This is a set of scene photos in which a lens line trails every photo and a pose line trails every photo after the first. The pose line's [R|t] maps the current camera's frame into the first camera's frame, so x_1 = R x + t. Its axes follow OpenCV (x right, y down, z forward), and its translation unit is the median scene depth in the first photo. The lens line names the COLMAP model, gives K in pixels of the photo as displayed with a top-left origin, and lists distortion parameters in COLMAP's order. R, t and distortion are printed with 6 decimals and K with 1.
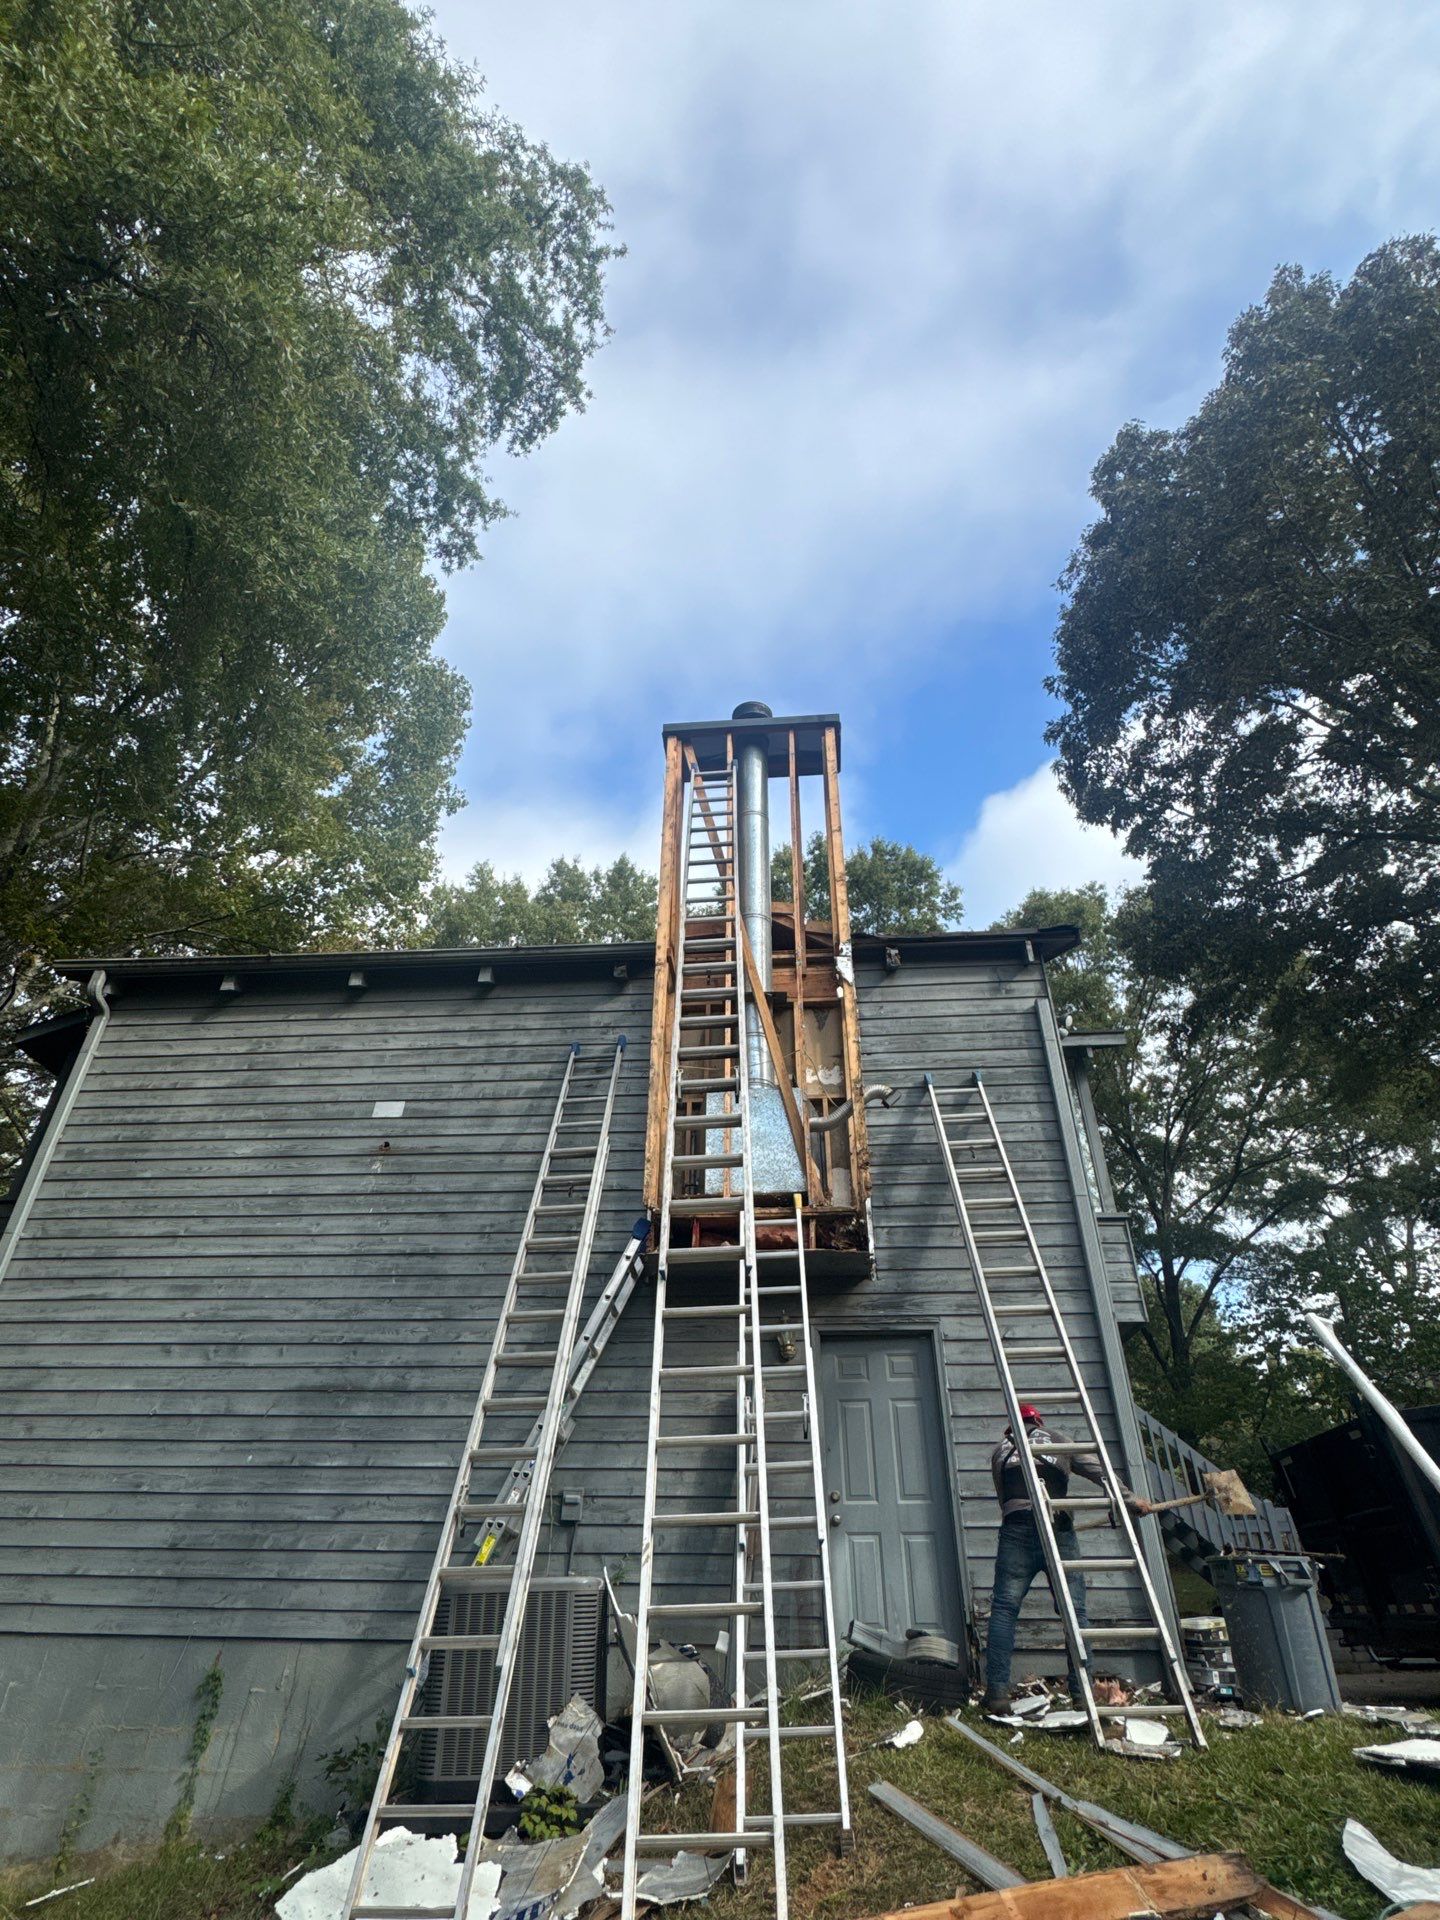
lens RADIAL K [[1005.1, 0, 713.5], [0, 1005.1, 950.8], [0, 0, 1]] dist [-0.001908, -0.000516]
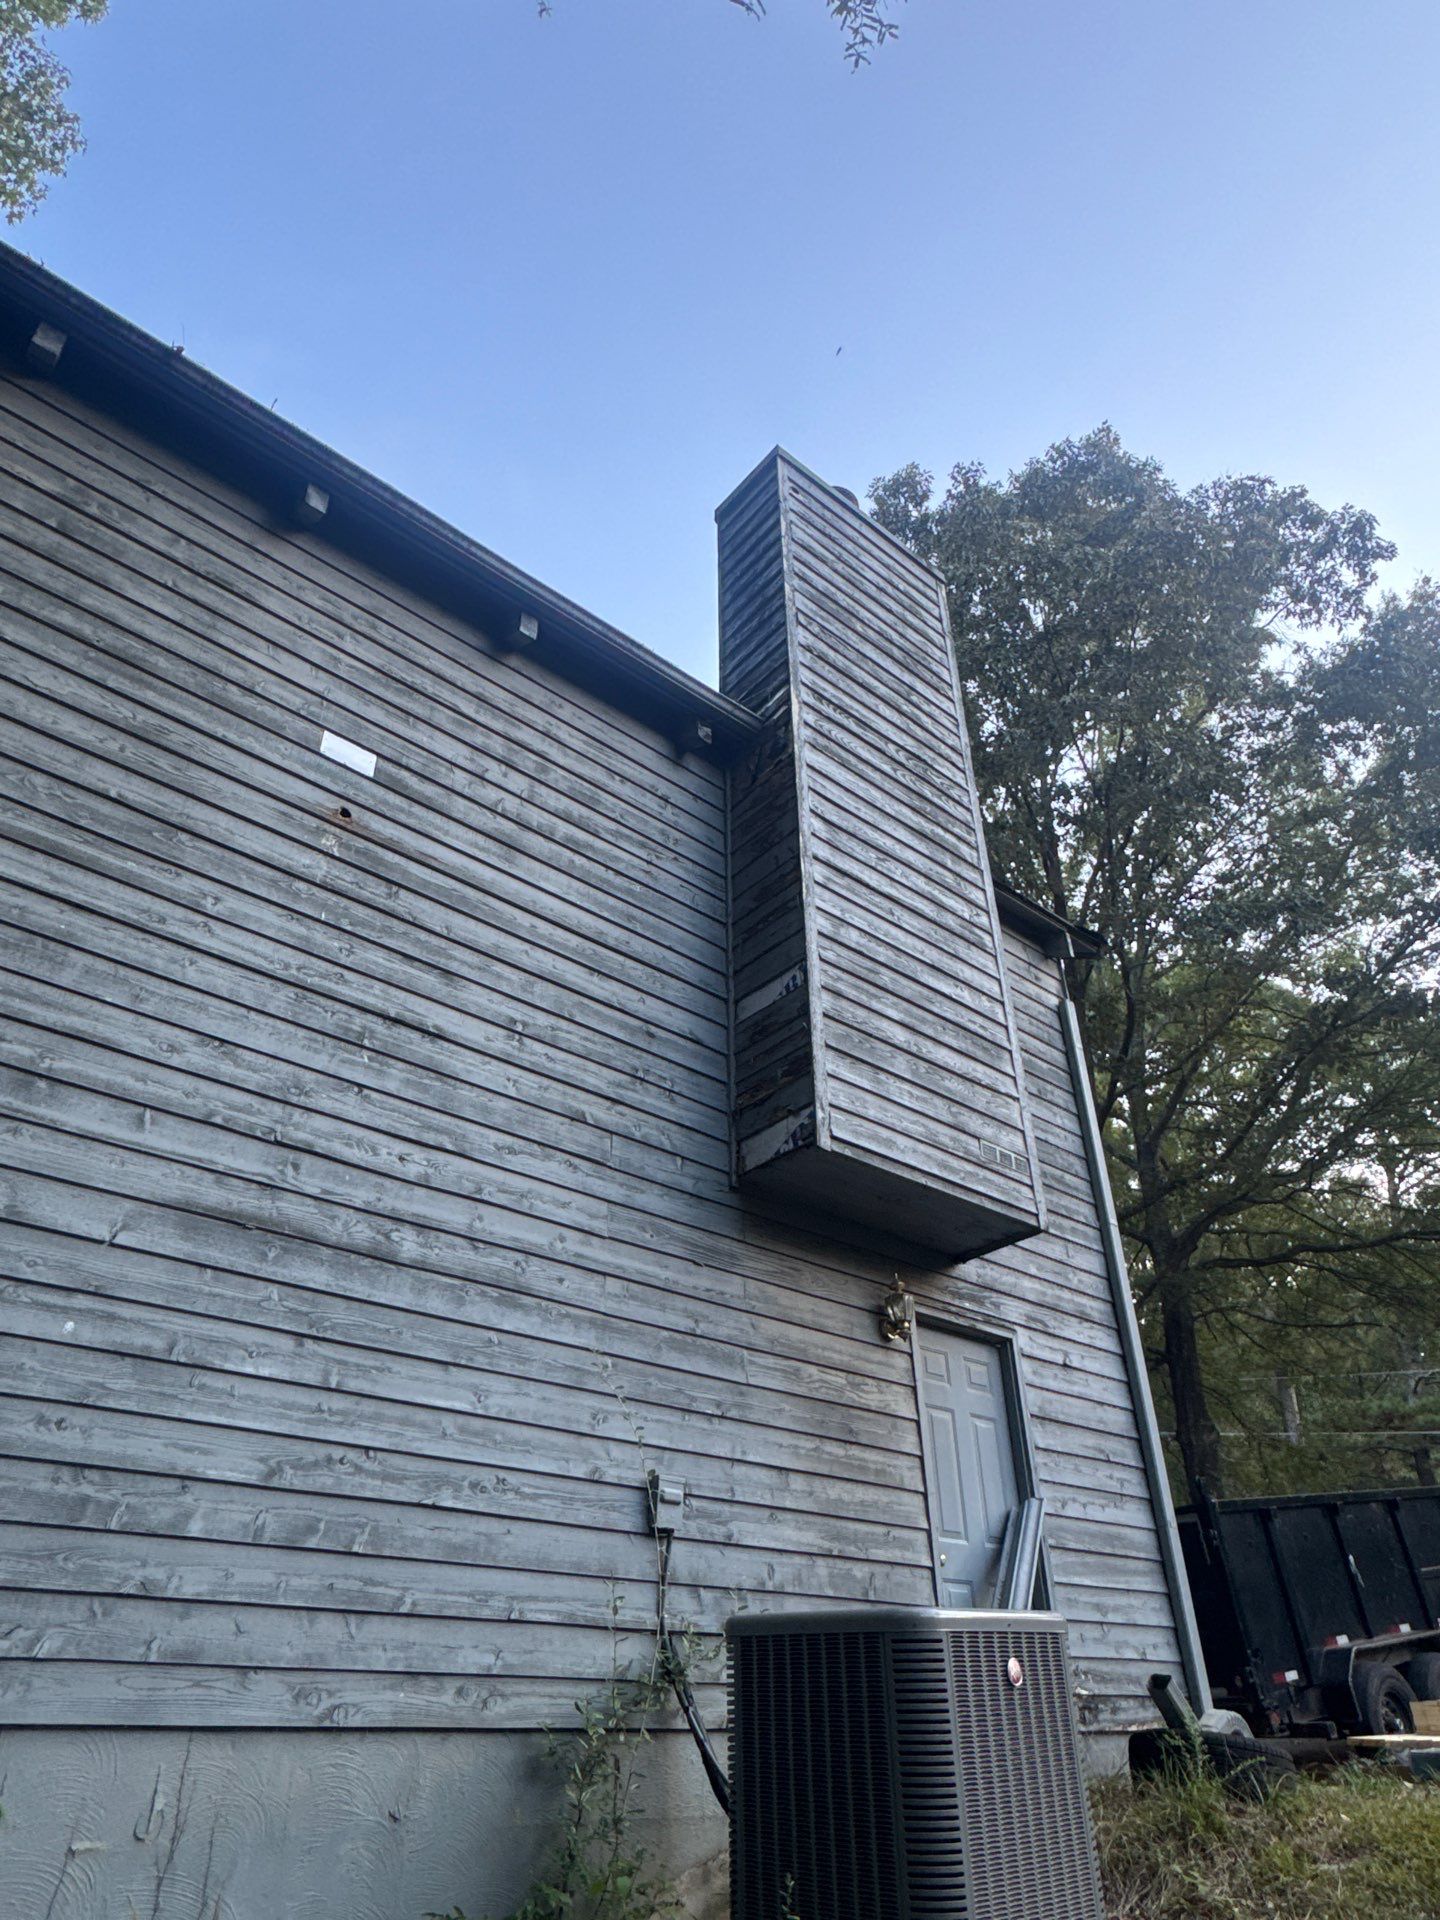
lens RADIAL K [[1190.8, 0, 713.3], [0, 1190.8, 965.3], [0, 0, 1]] dist [-0.002546, 0.000053]
pose [[0.709044, 0.374664, 0.597397, -0.513674], [-0.391165, 0.913859, -0.108867, 0.249749], [-0.586725, -0.156490, 0.794522, 0.361790]]
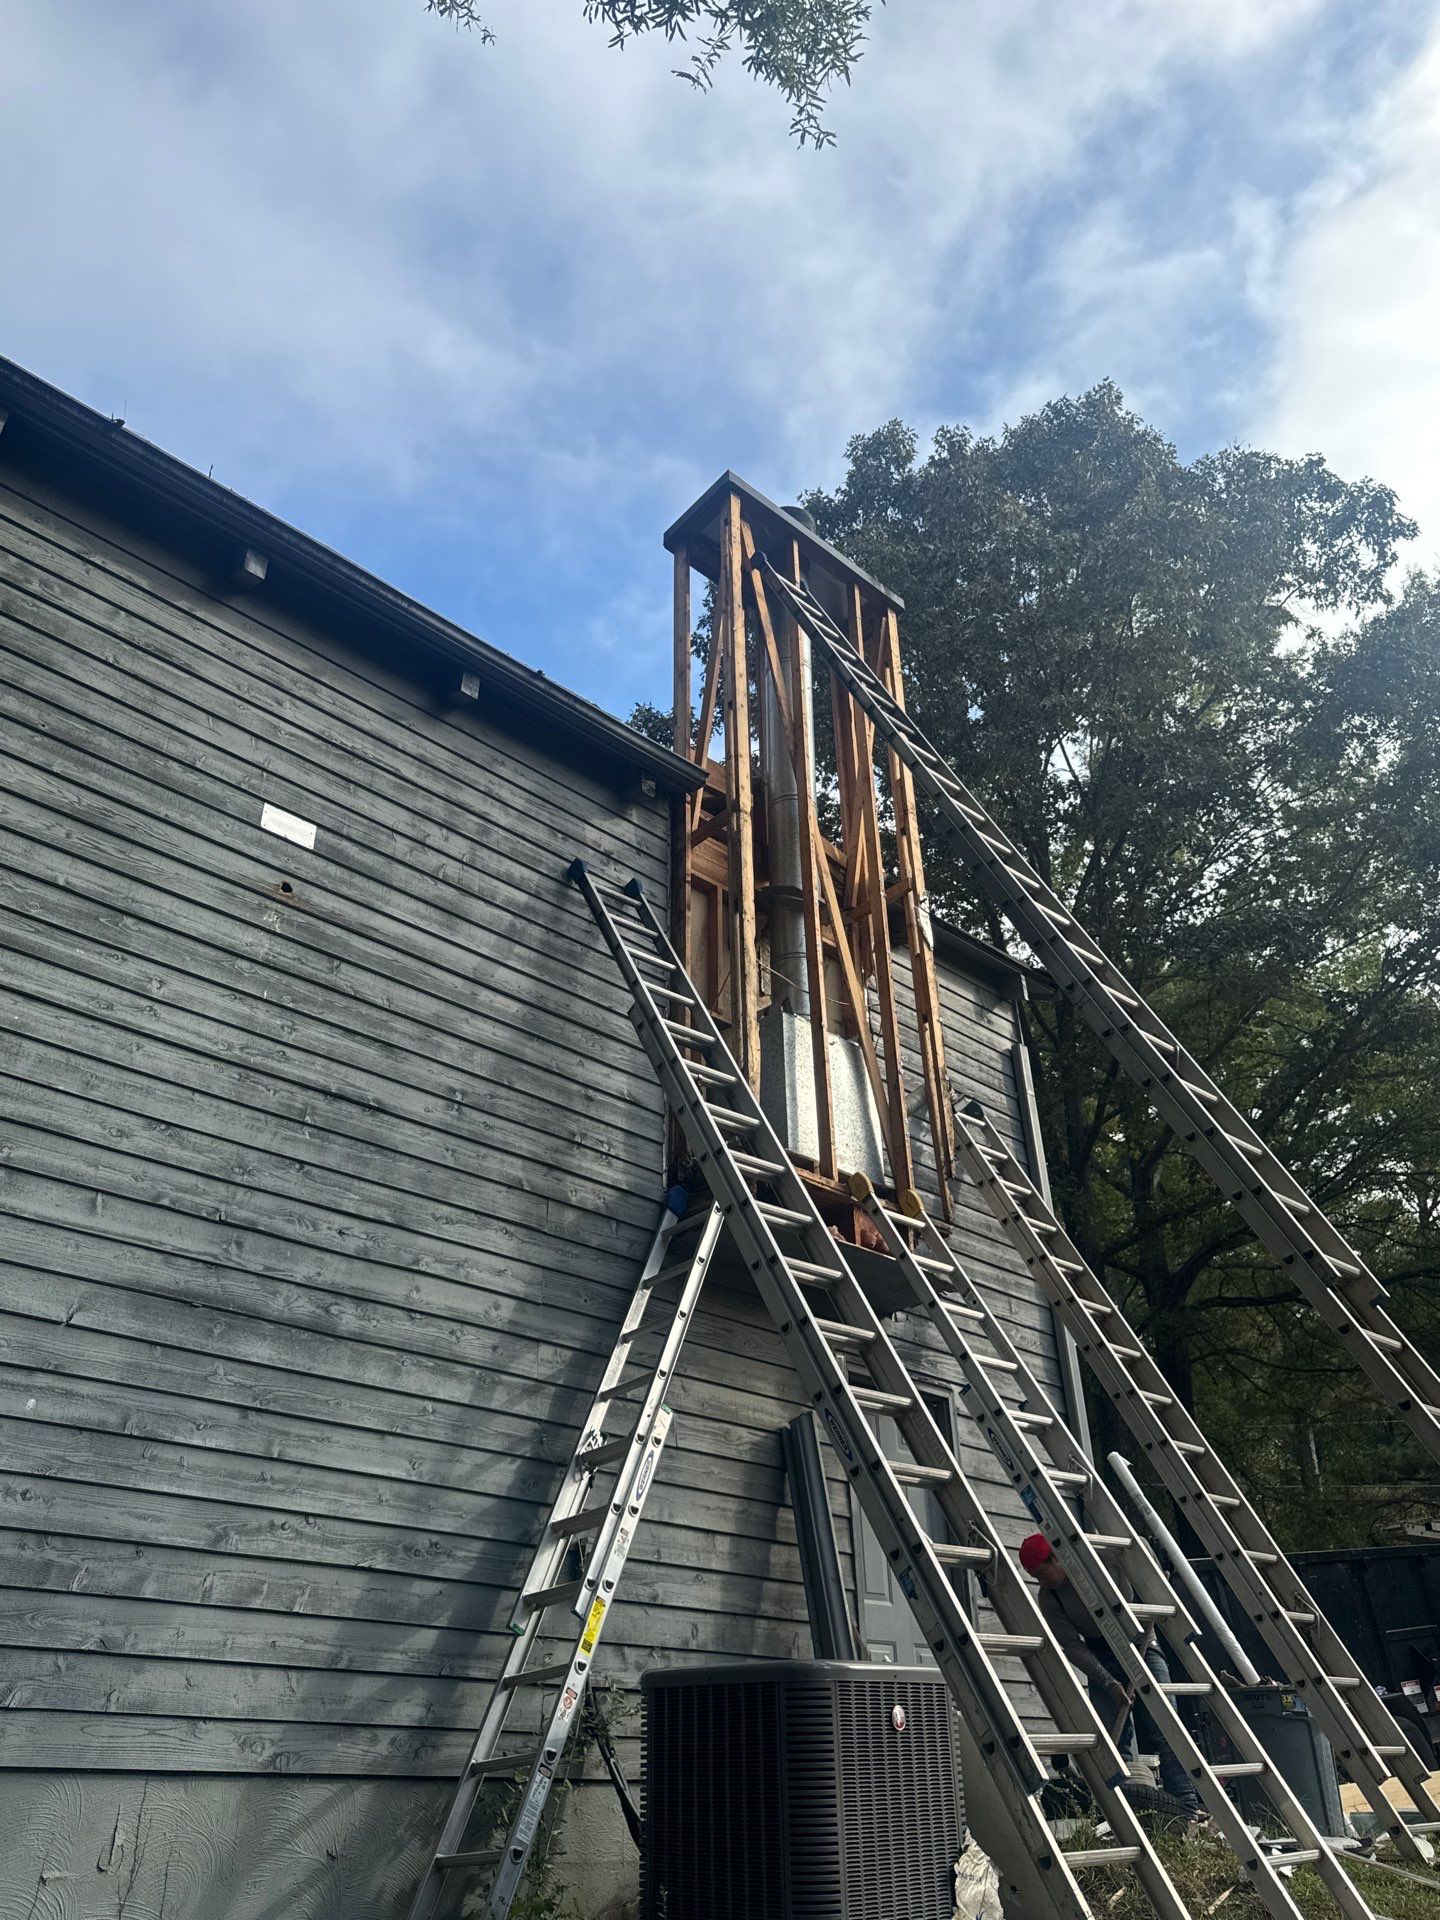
lens RADIAL K [[1355.2, 0, 725.4], [0, 1355.2, 957.4], [0, 0, 1]] dist [0.094539, -0.140457]
pose [[0.684322, 0.377513, 0.623848, -0.586192], [-0.397284, 0.910443, -0.115146, 0.210420], [-0.611448, -0.169048, 0.773016, 0.272533]]
